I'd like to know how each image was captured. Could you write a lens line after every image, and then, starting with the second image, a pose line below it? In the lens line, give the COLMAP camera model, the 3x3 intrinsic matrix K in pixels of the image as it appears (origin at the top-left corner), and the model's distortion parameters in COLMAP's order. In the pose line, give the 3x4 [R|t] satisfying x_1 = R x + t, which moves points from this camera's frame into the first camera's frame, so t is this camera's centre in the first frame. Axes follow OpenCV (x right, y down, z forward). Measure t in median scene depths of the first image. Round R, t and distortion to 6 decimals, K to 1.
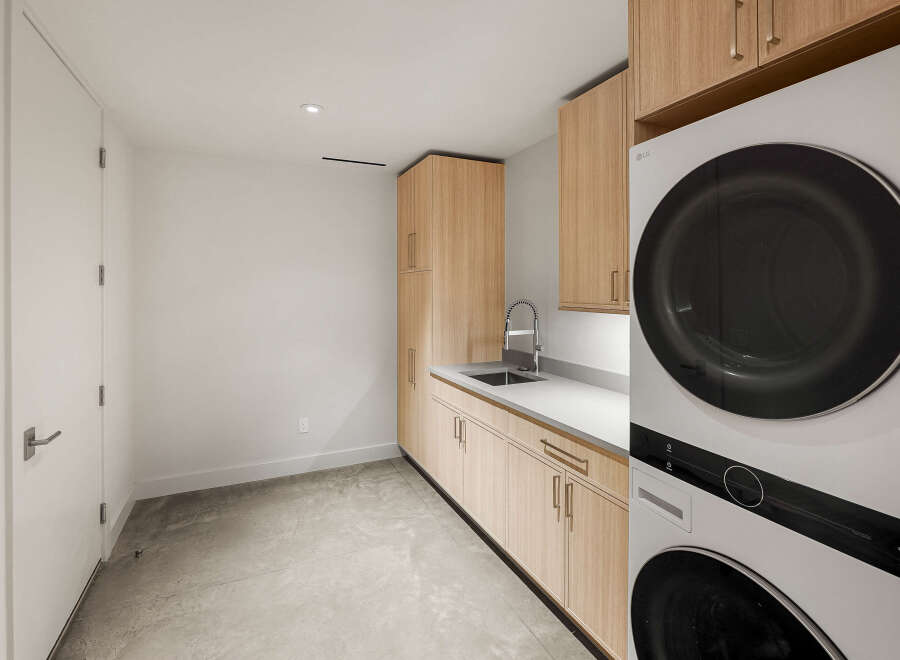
lens RADIAL K [[470.8, 0, 449.6], [0, 470.8, 291.1], [0, 0, 1]] dist [0.039537, 0.000263]
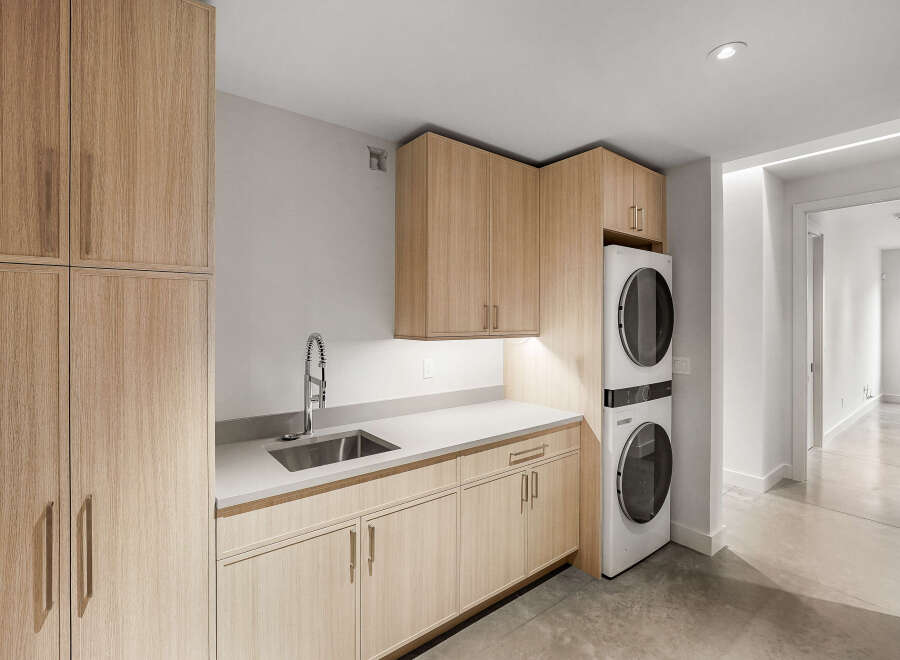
lens RADIAL K [[420.6, 0, 448.3], [0, 420.6, 320.1], [0, 0, 1]] dist [-0.000033, -0.000004]
pose [[-0.241811, 0.007815, 0.970292, -0.738907], [0.009343, 0.999940, -0.005725, 0.001146], [-0.970278, 0.007681, -0.241869, 1.390964]]
